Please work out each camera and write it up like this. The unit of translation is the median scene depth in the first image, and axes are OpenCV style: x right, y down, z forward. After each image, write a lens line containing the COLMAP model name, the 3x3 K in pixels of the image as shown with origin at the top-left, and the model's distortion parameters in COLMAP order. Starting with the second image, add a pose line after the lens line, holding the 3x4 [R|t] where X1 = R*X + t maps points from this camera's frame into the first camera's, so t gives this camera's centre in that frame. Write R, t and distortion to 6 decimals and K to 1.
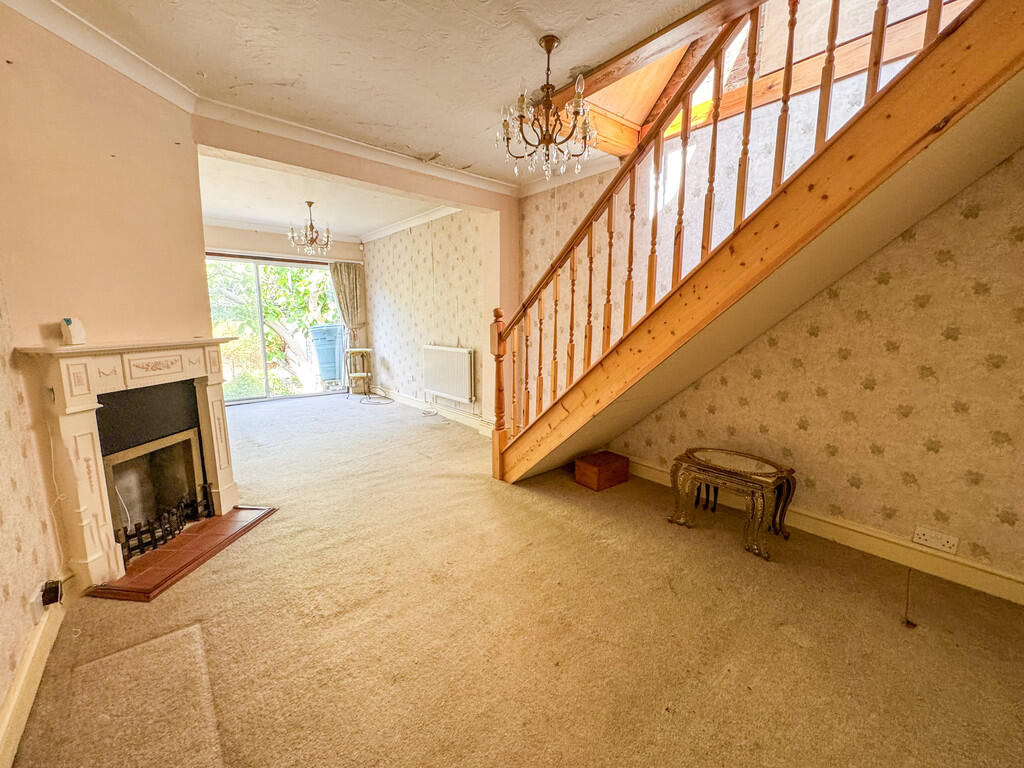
lens RADIAL K [[426.6, 0, 514.4], [0, 426.6, 385.5], [0, 0, 1]] dist [-0.005835, -0.000125]
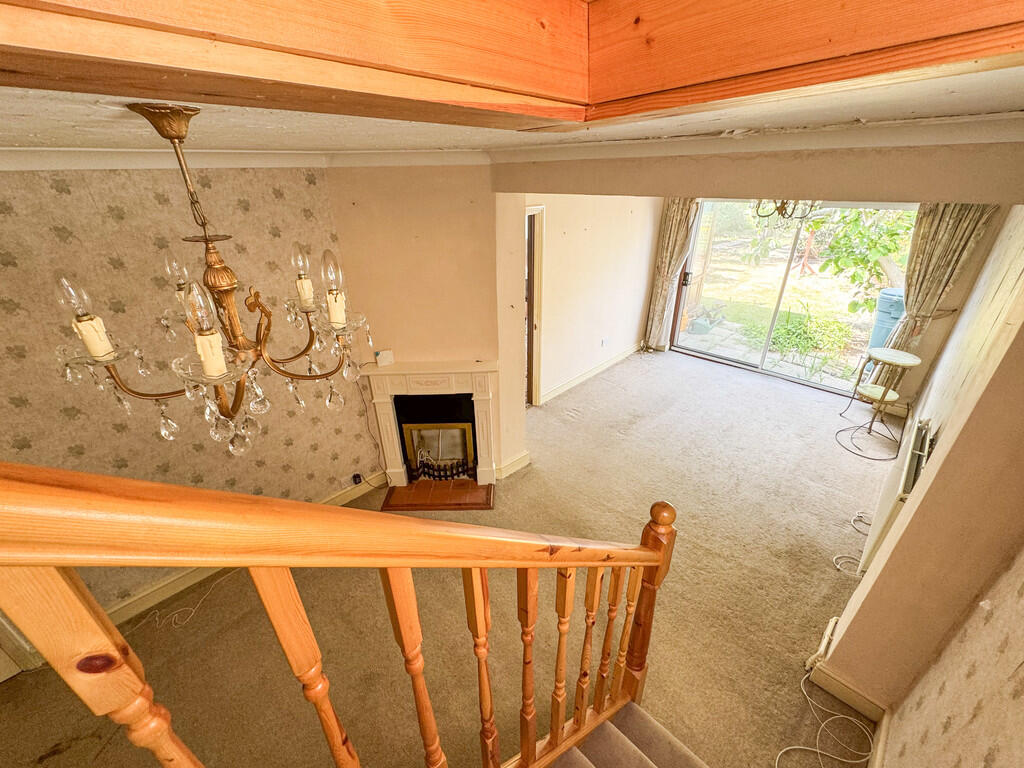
lens RADIAL K [[411.3, 0, 508.5], [0, 411.3, 385.3], [0, 0, 1]] dist [-0.003251, -0.000026]
pose [[0.079791, 0.448358, -0.890286, 0.372207], [-0.130637, 0.890134, 0.436573, -0.601818], [0.988214, 0.081469, 0.129597, 0.948431]]
